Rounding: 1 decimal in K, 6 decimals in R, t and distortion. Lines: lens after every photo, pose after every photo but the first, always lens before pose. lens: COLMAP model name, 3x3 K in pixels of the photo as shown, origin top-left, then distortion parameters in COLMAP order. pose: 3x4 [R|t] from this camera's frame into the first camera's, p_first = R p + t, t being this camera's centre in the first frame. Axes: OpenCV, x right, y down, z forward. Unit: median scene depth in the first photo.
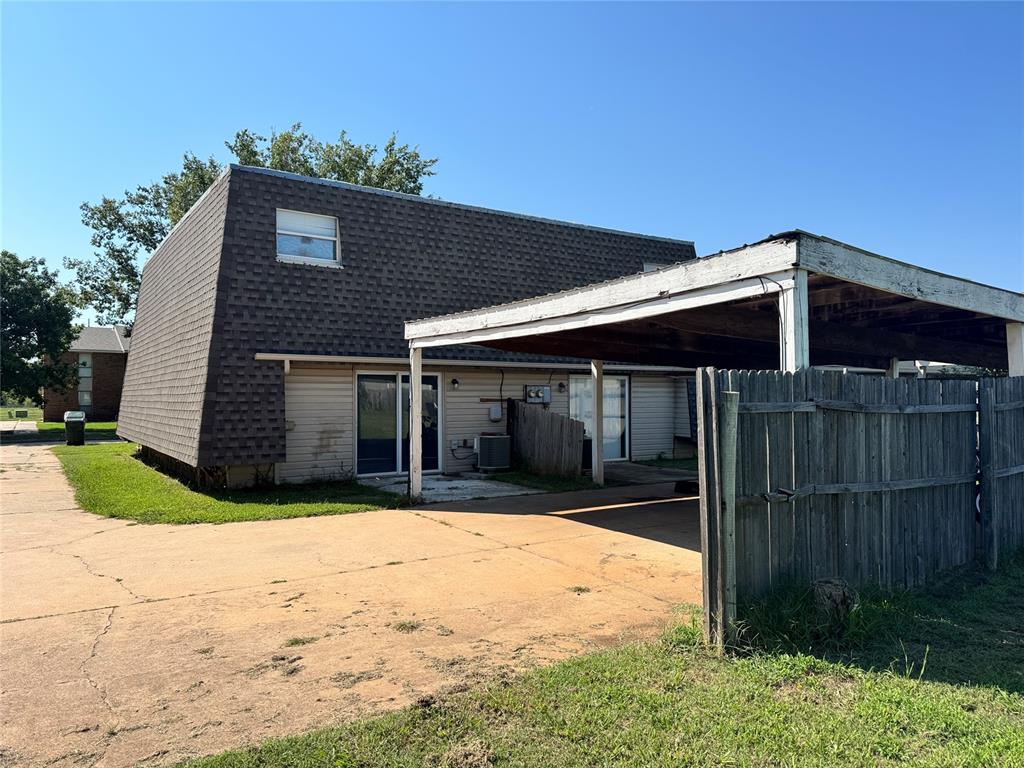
lens RADIAL K [[717.5, 0, 512.0], [0, 717.5, 384.0], [0, 0, 1]] dist [0.090220, -0.110614]
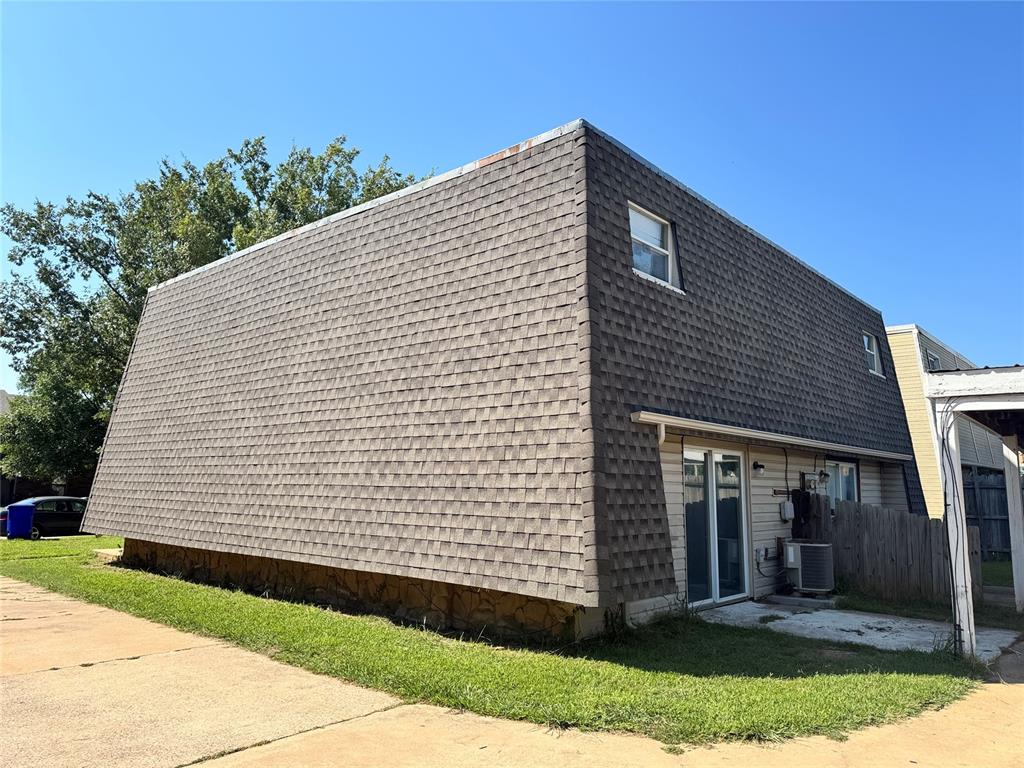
lens RADIAL K [[718.1, 0, 520.1], [0, 718.1, 381.4], [0, 0, 1]] dist [0.097307, -0.119152]
pose [[0.965990, 0.055422, 0.252572, -0.556918], [-0.024468, 0.991970, -0.124088, 0.010305], [-0.257421, 0.113688, 0.959588, 0.394830]]
